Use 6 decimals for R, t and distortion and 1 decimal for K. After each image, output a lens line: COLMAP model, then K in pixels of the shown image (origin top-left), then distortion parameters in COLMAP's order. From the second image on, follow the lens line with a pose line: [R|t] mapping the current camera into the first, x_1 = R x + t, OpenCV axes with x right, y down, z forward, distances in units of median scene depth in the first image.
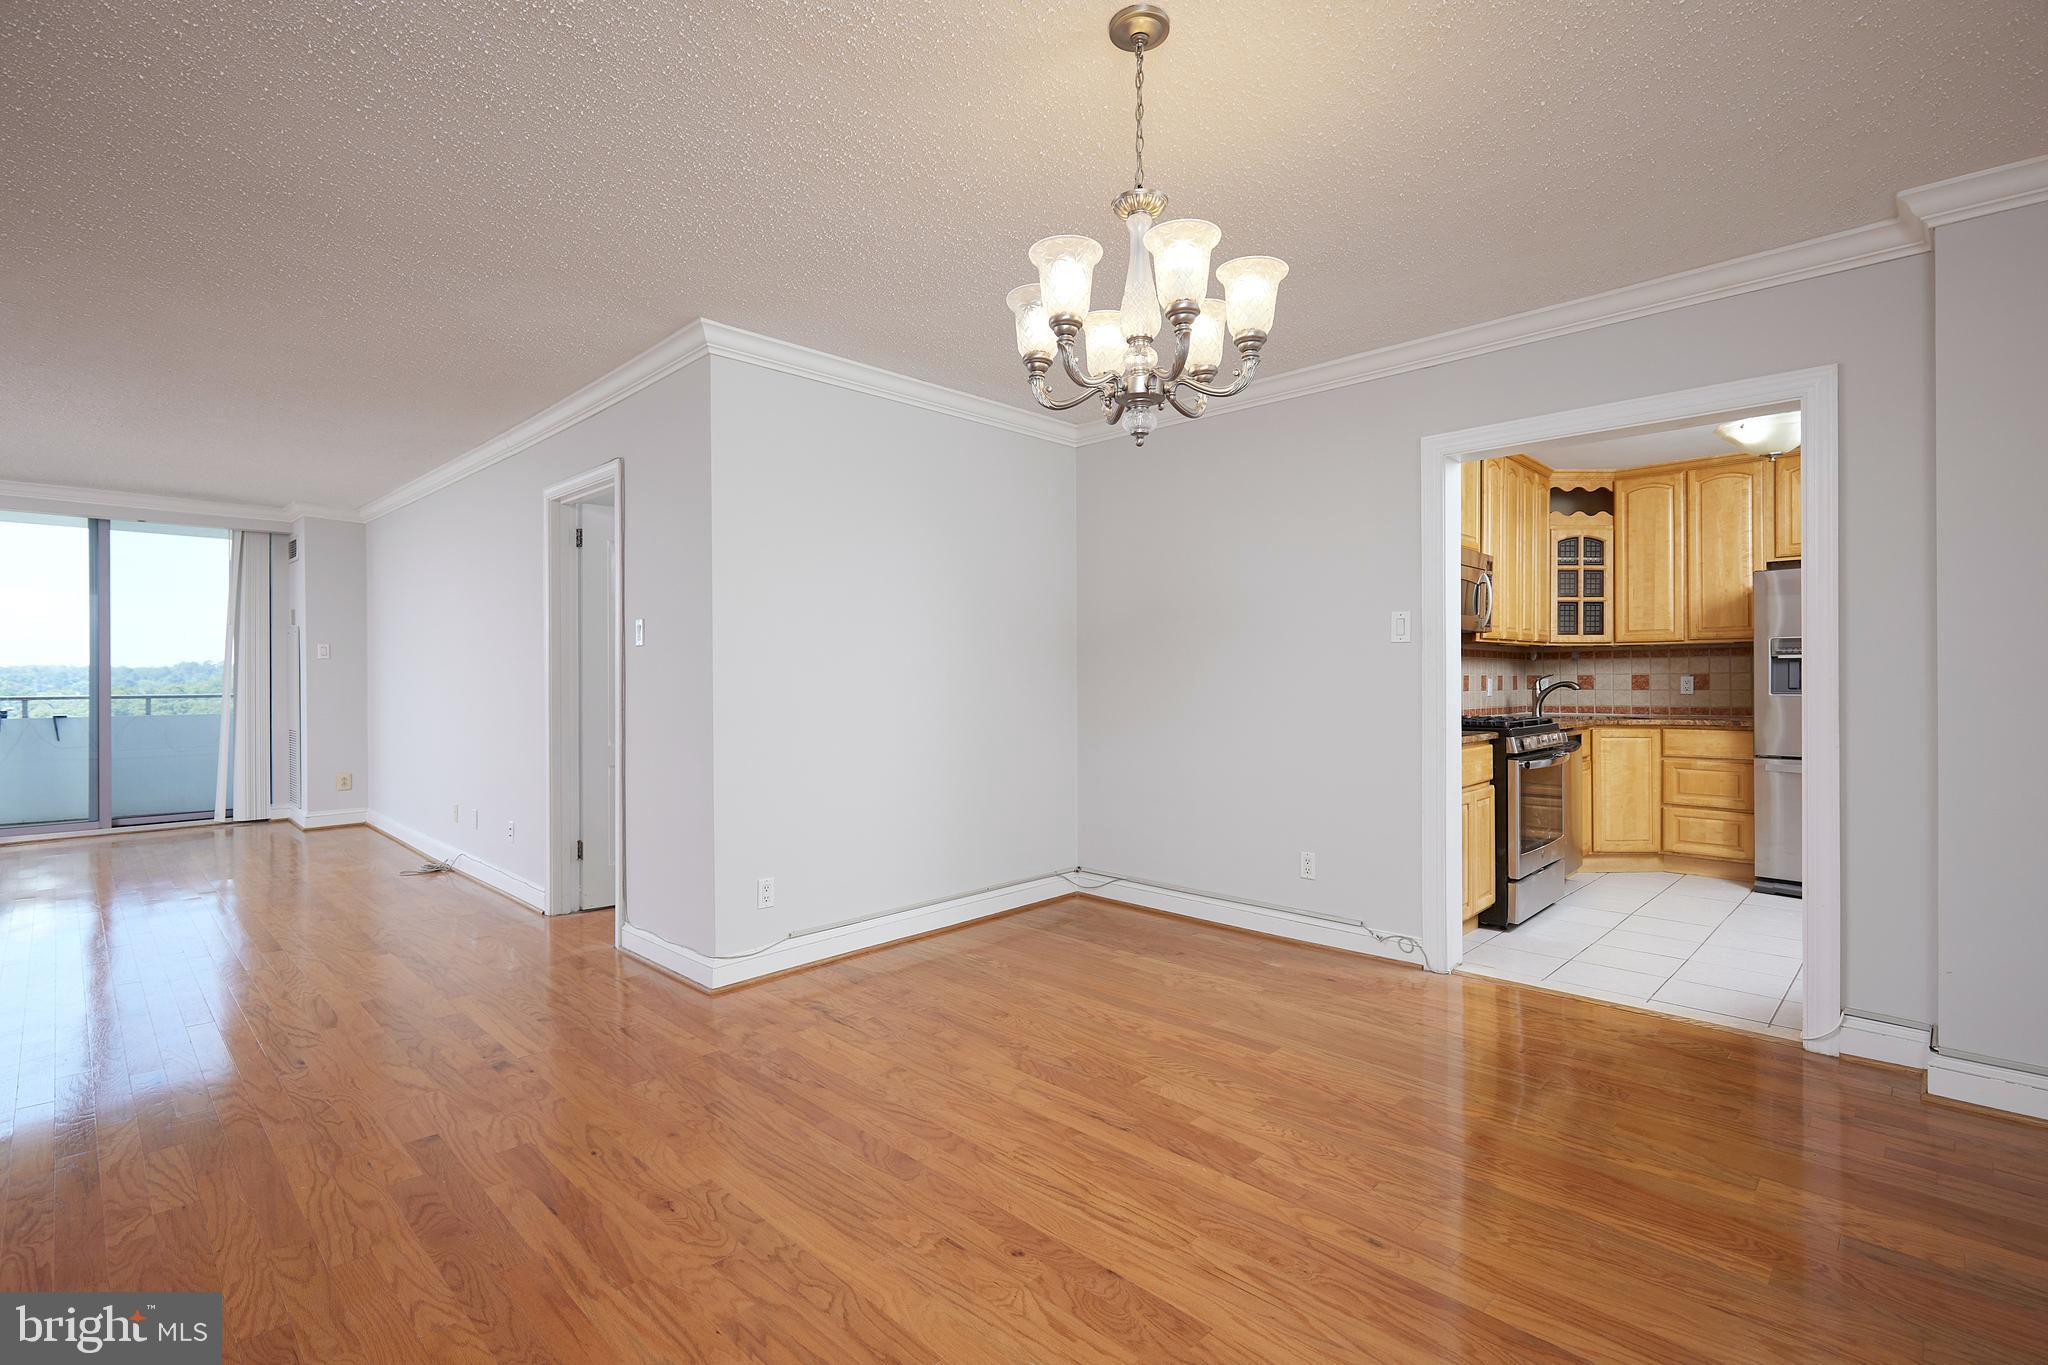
lens RADIAL K [[939.0, 0, 1023.9], [0, 939.0, 676.1], [0, 0, 1]] dist [0.002717, -0.000142]
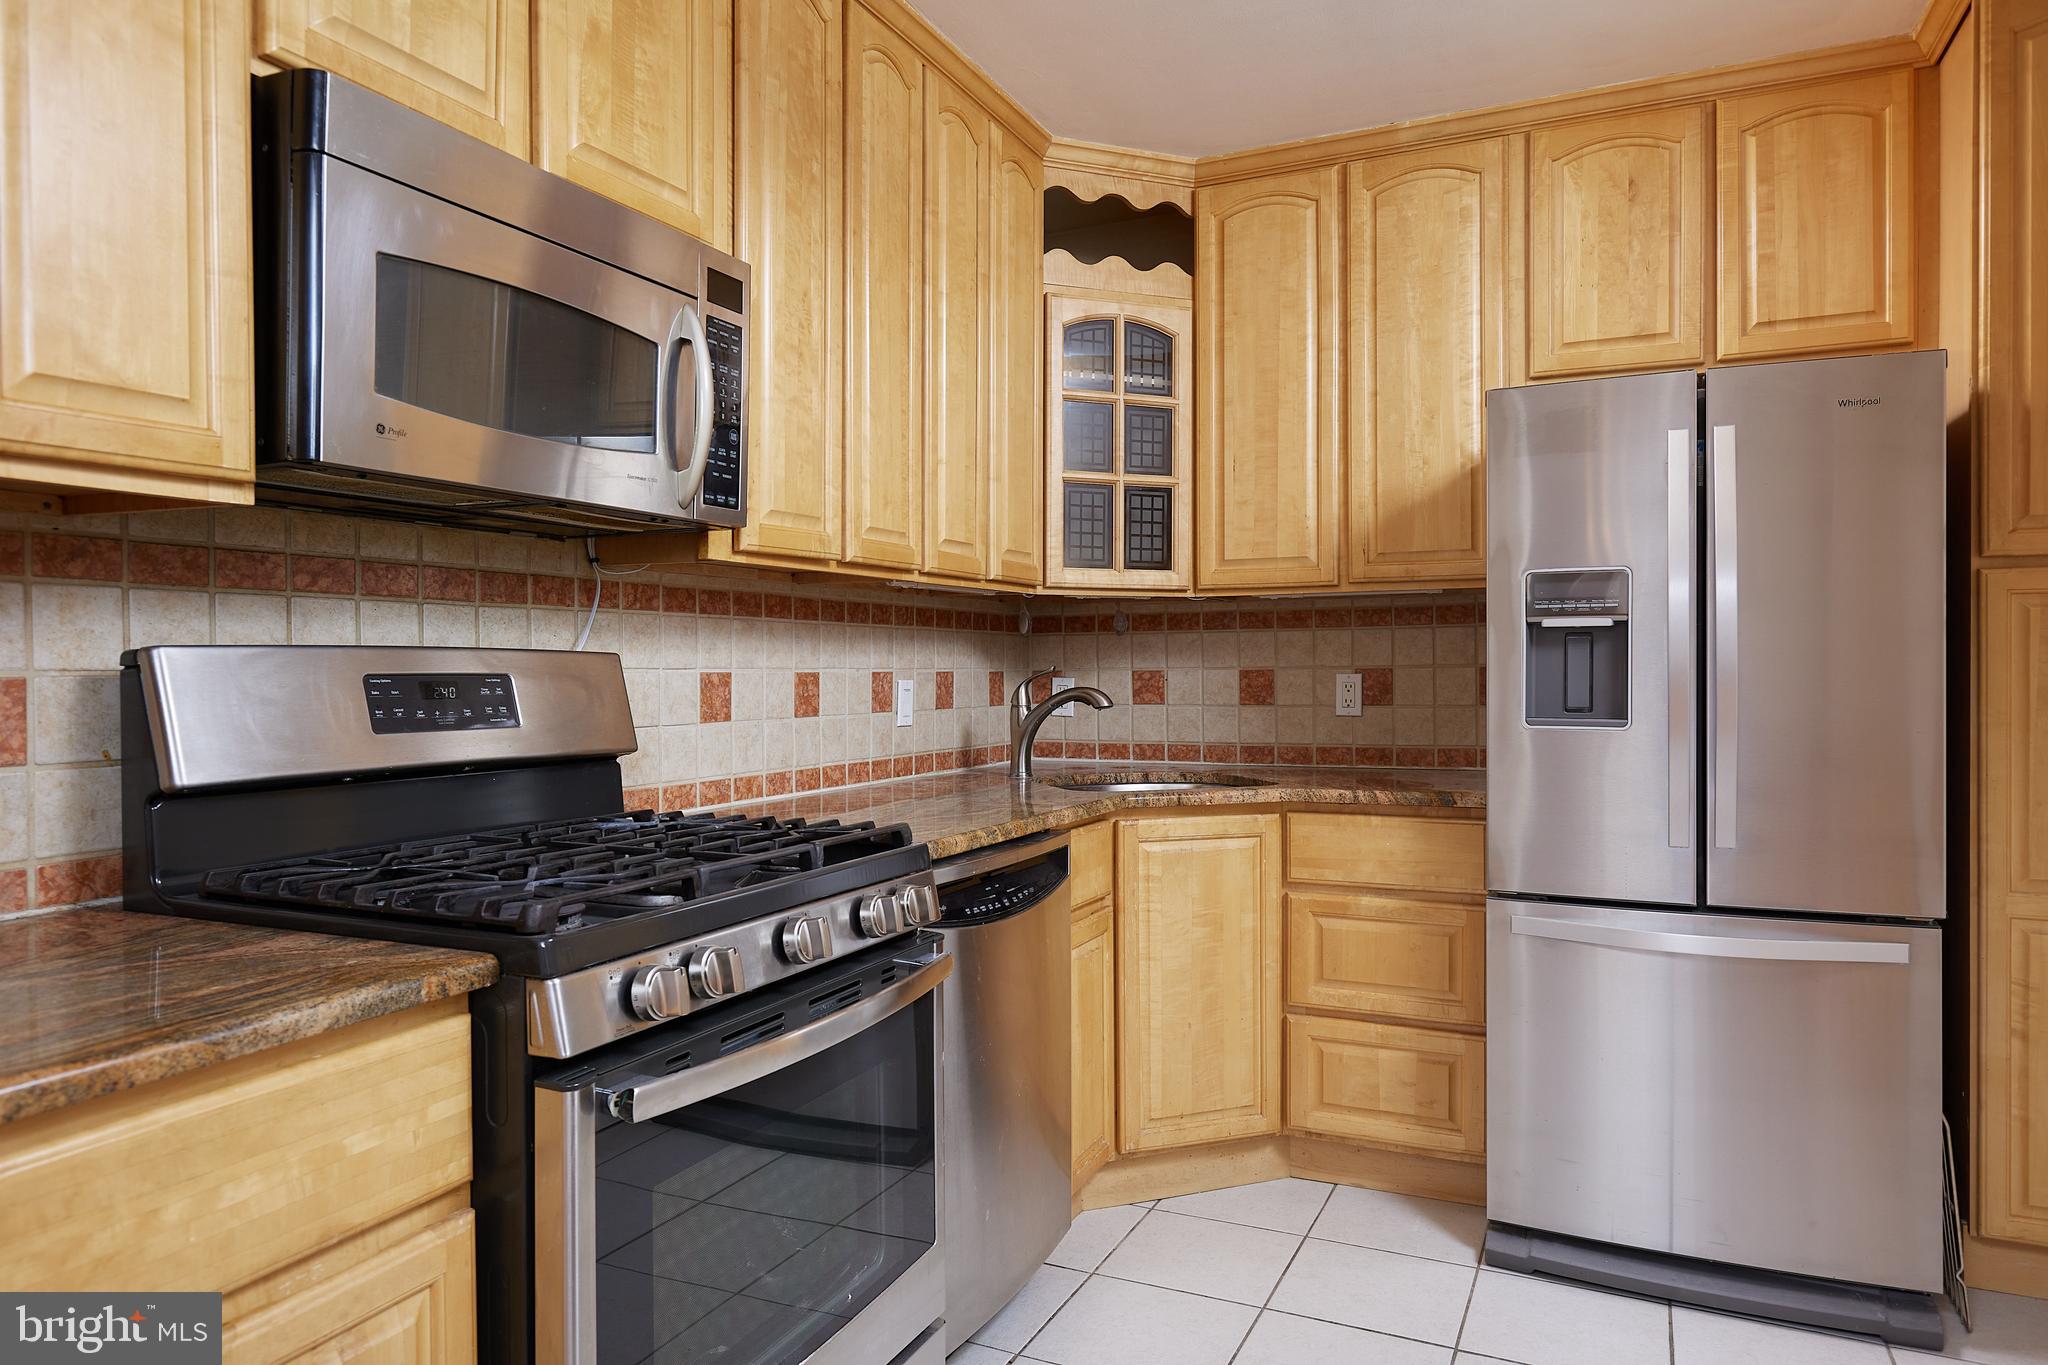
lens RADIAL K [[1316.7, 0, 1027.0], [0, 1316.7, 673.2], [0, 0, 1]] dist [0.000377, 0.001221]
pose [[0.942369, -0.001816, 0.334570, 0.379743], [-0.000293, 0.999980, 0.006251, -0.003482], [-0.334575, -0.005989, 0.942350, 0.502509]]
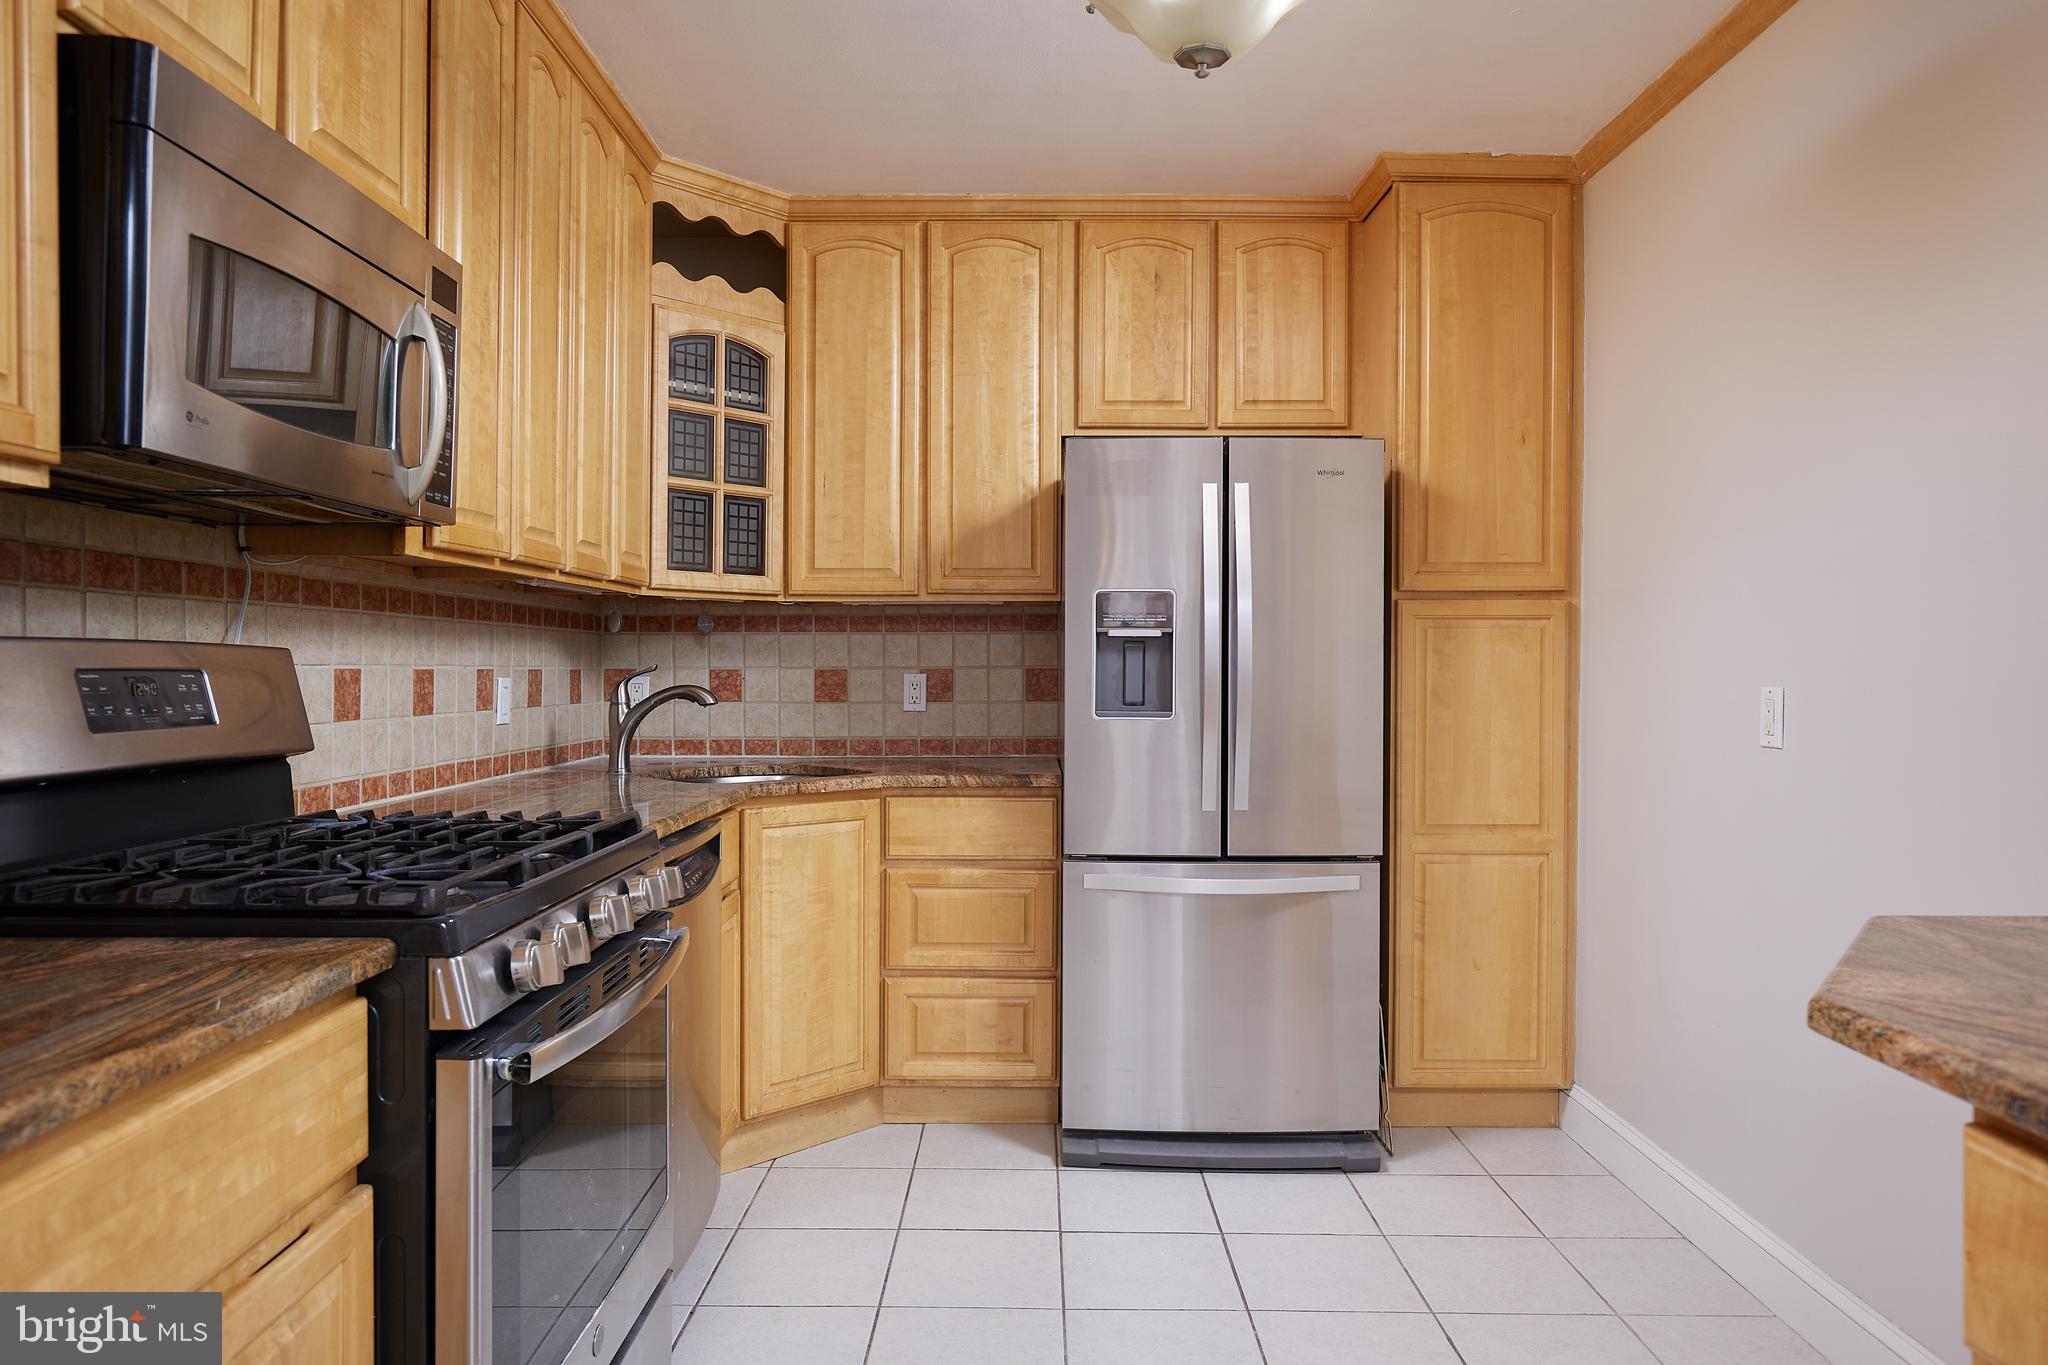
lens RADIAL K [[1316.7, 0, 1027.0], [0, 1316.7, 673.2], [0, 0, 1]] dist [0.000377, 0.001221]
pose [[0.716316, 0.002783, 0.697770, 0.290441], [-0.008471, 0.999953, 0.004707, -0.003404], [-0.697724, -0.009282, 0.716306, 0.497696]]
